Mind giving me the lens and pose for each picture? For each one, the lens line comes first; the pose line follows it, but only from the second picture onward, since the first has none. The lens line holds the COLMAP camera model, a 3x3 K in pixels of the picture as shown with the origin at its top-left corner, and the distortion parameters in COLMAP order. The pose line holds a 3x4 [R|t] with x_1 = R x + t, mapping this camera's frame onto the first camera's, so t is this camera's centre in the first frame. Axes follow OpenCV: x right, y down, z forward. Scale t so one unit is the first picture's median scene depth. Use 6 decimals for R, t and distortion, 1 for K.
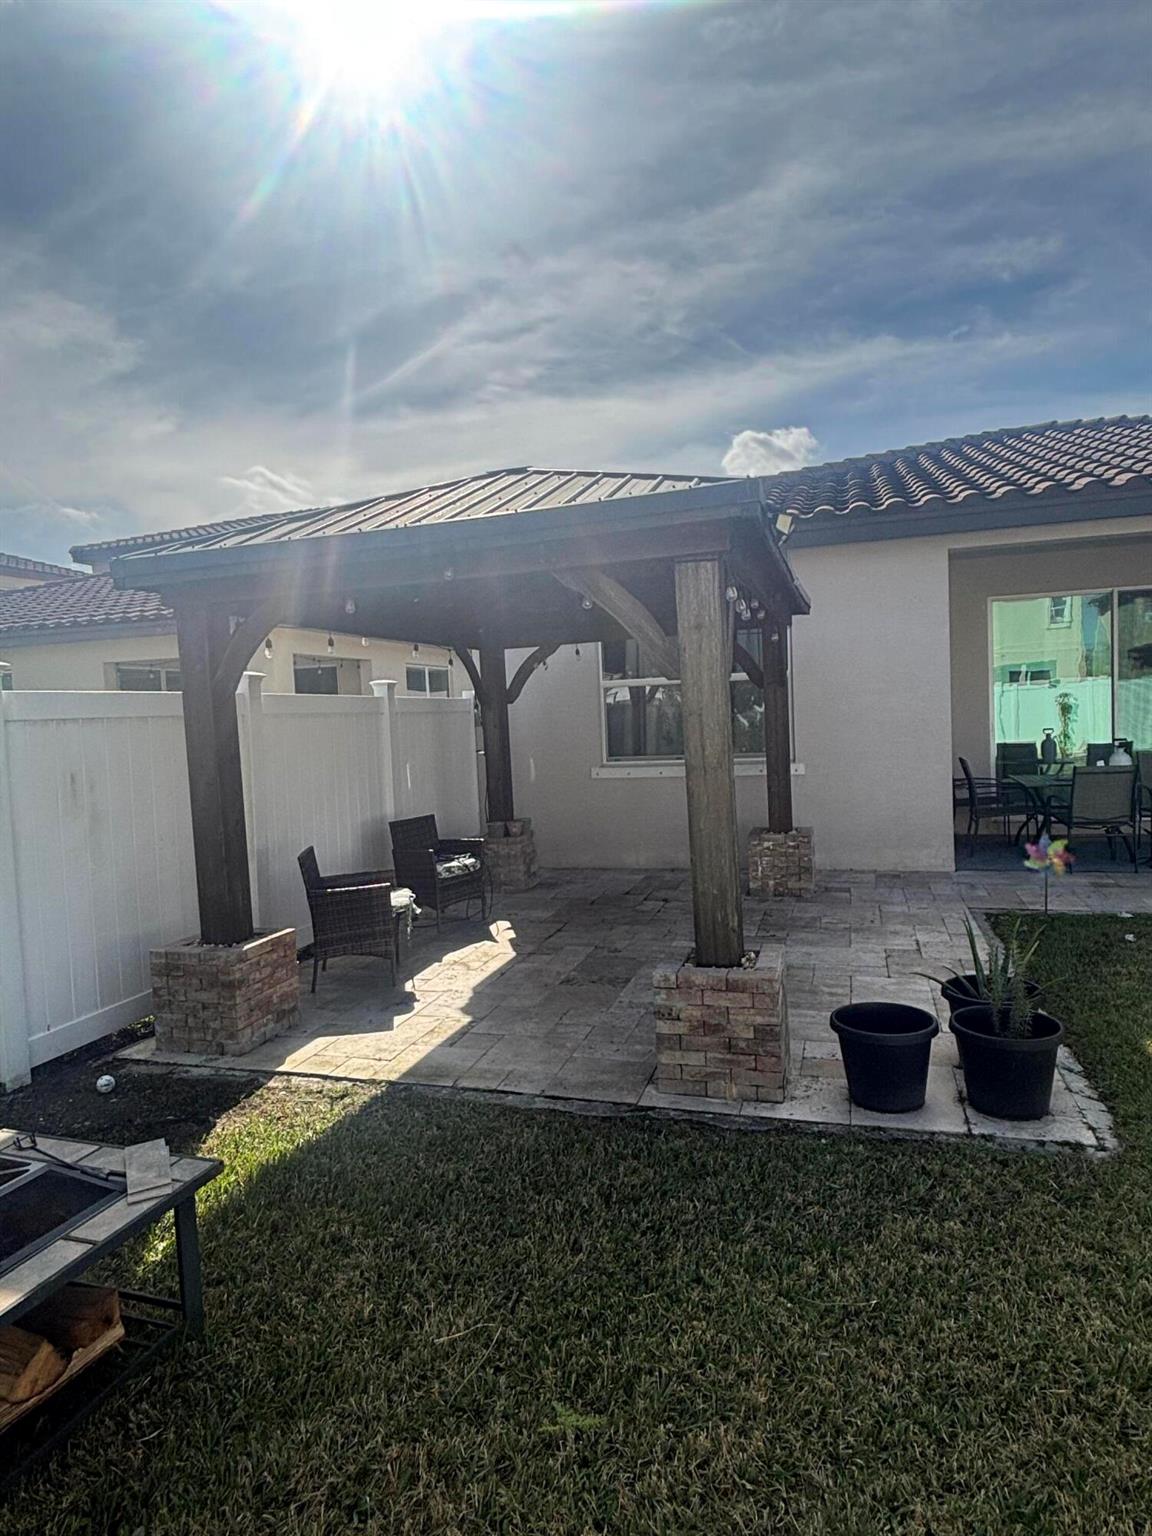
lens RADIAL K [[887.8, 0, 576.0], [0, 887.8, 768.0], [0, 0, 1]] dist [0.050909, -0.076583]
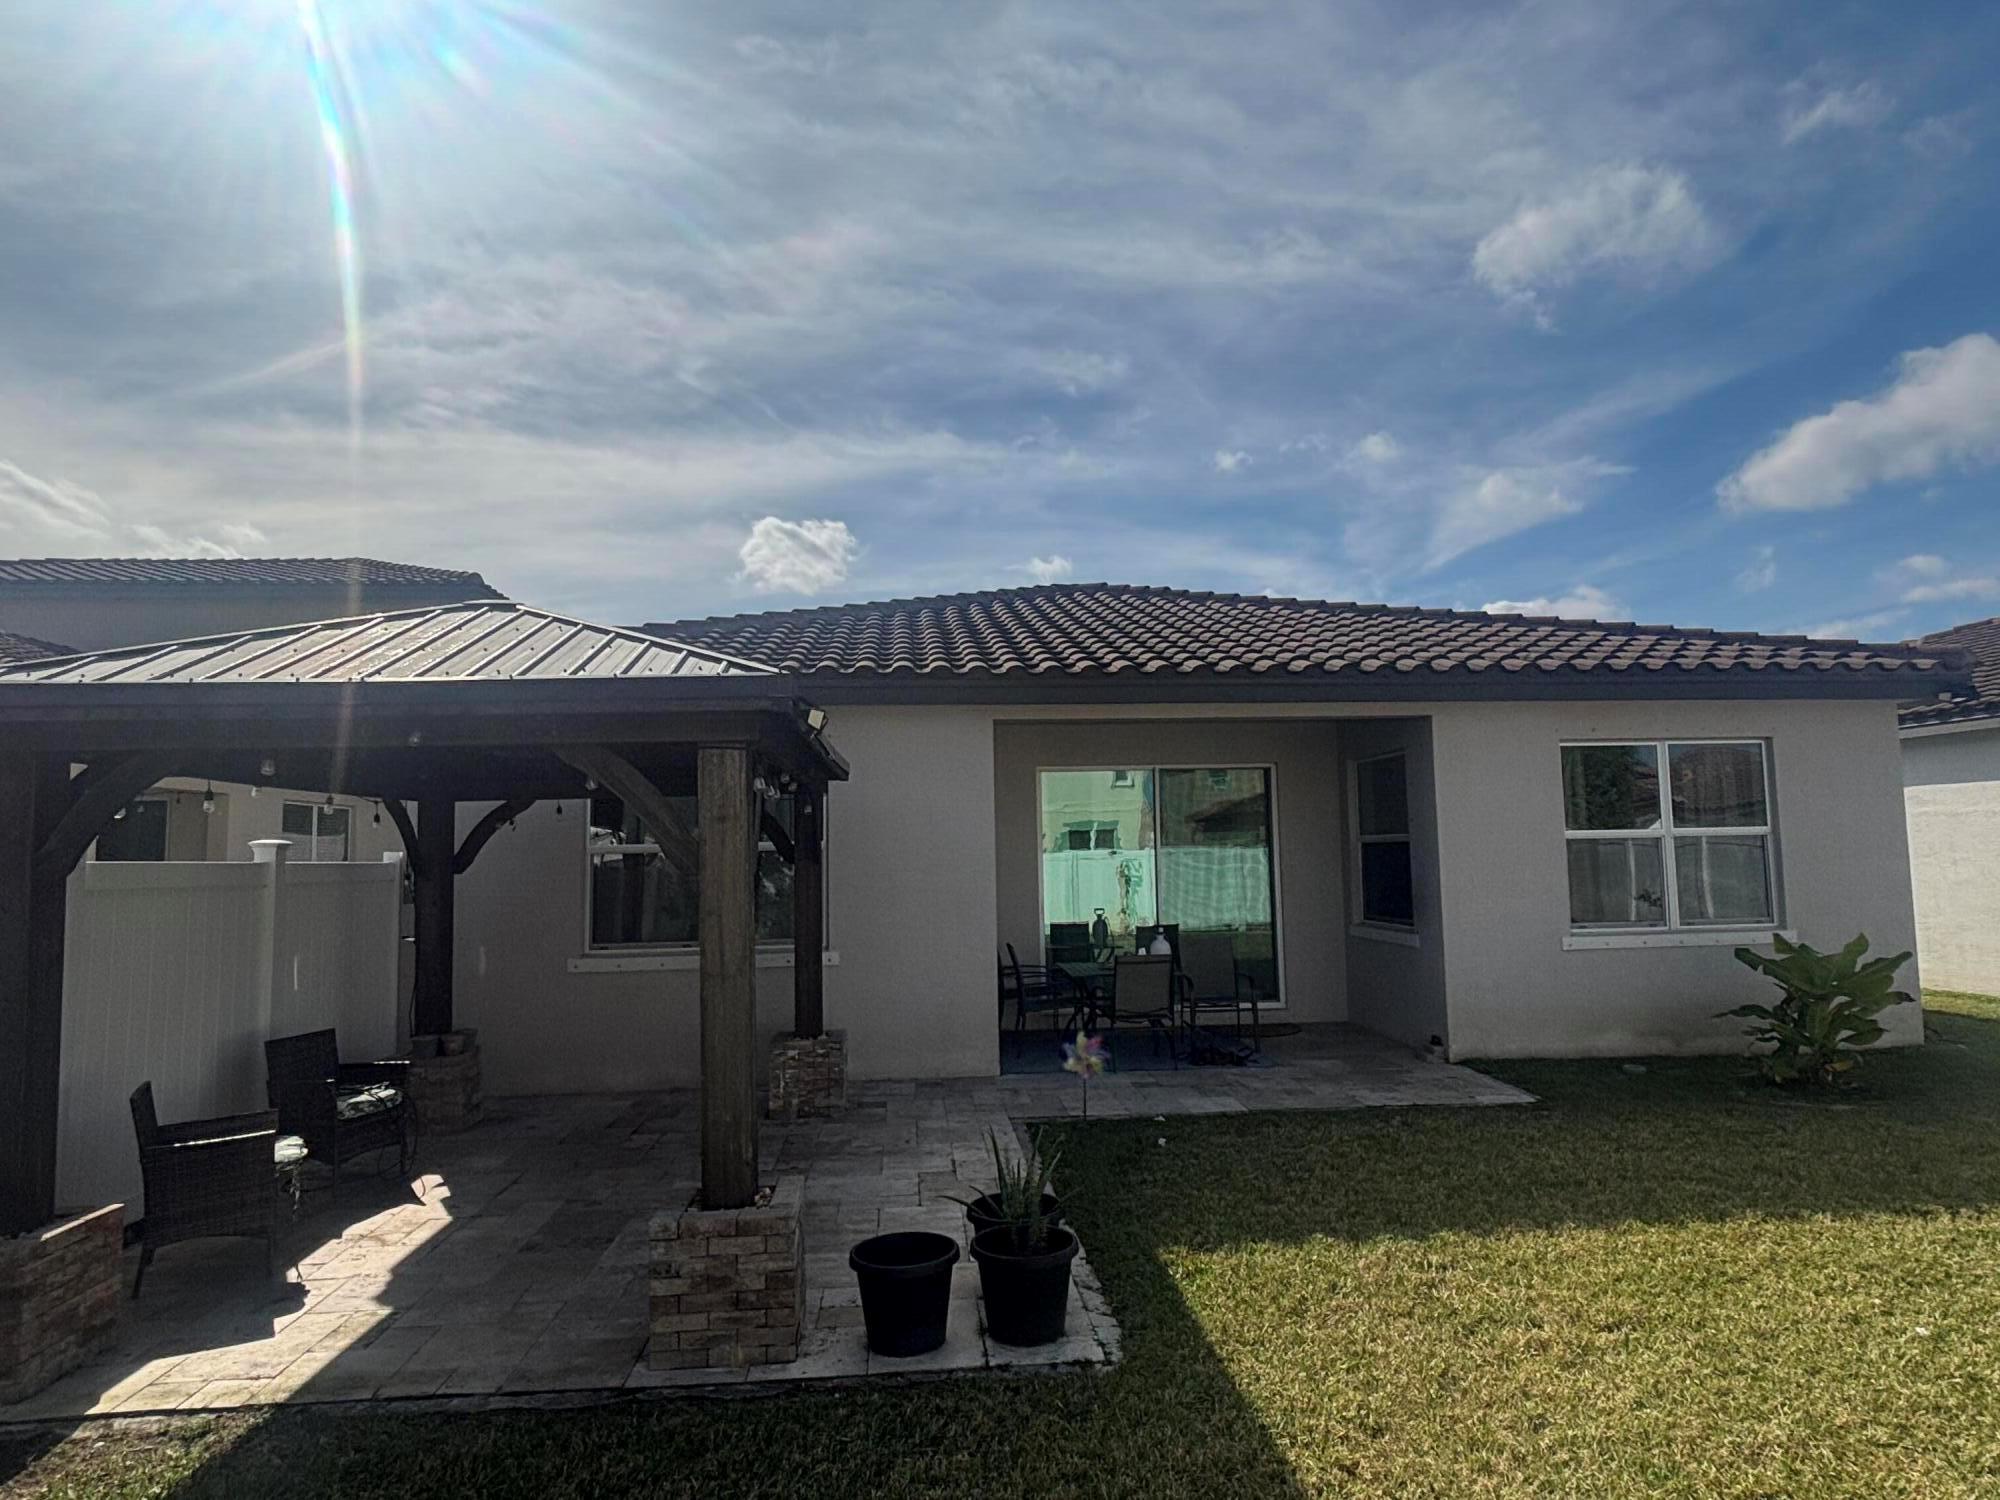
lens RADIAL K [[1155.9, 0, 1000.0], [0, 1155.9, 750.0], [0, 0, 1]] dist [0.050909, -0.076583]
pose [[0.927906, 0.059954, 0.367963, -0.026736], [0.000705, 0.986701, -0.162545, -0.022909], [-0.372815, 0.151085, 0.915523, -0.144237]]
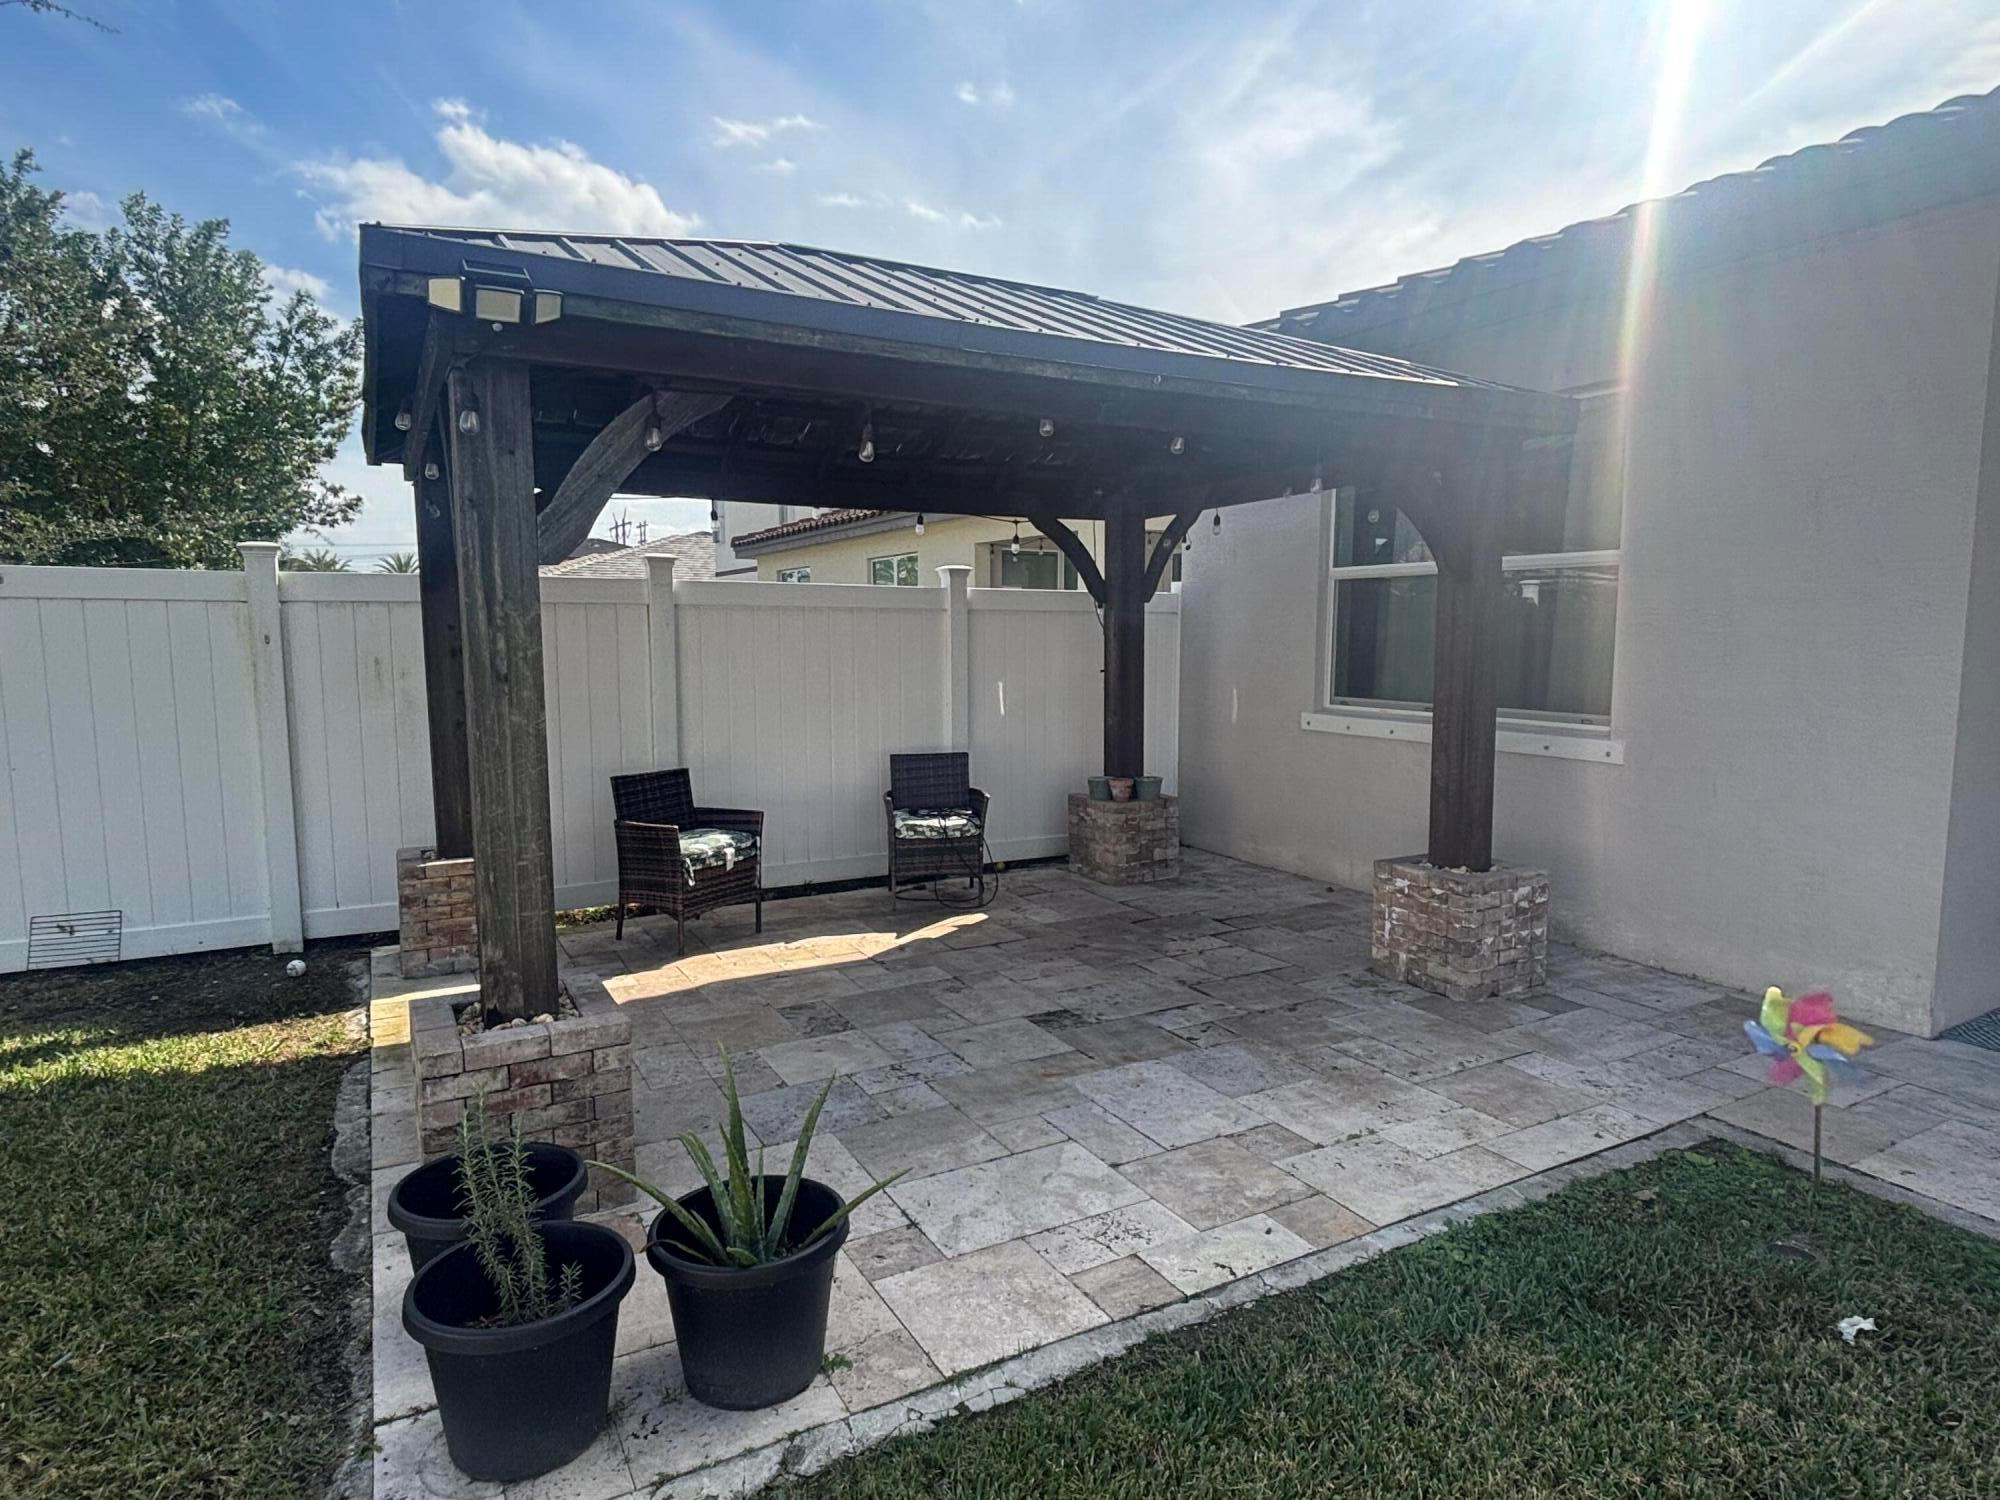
lens RADIAL K [[1155.9, 0, 1000.0], [0, 1155.9, 750.0], [0, 0, 1]] dist [0.050909, -0.076583]
pose [[0.720304, 0.119008, -0.683374, 0.678908], [-0.074897, 0.992756, 0.093942, -0.054067], [0.689603, -0.016484, 0.724000, 0.449611]]
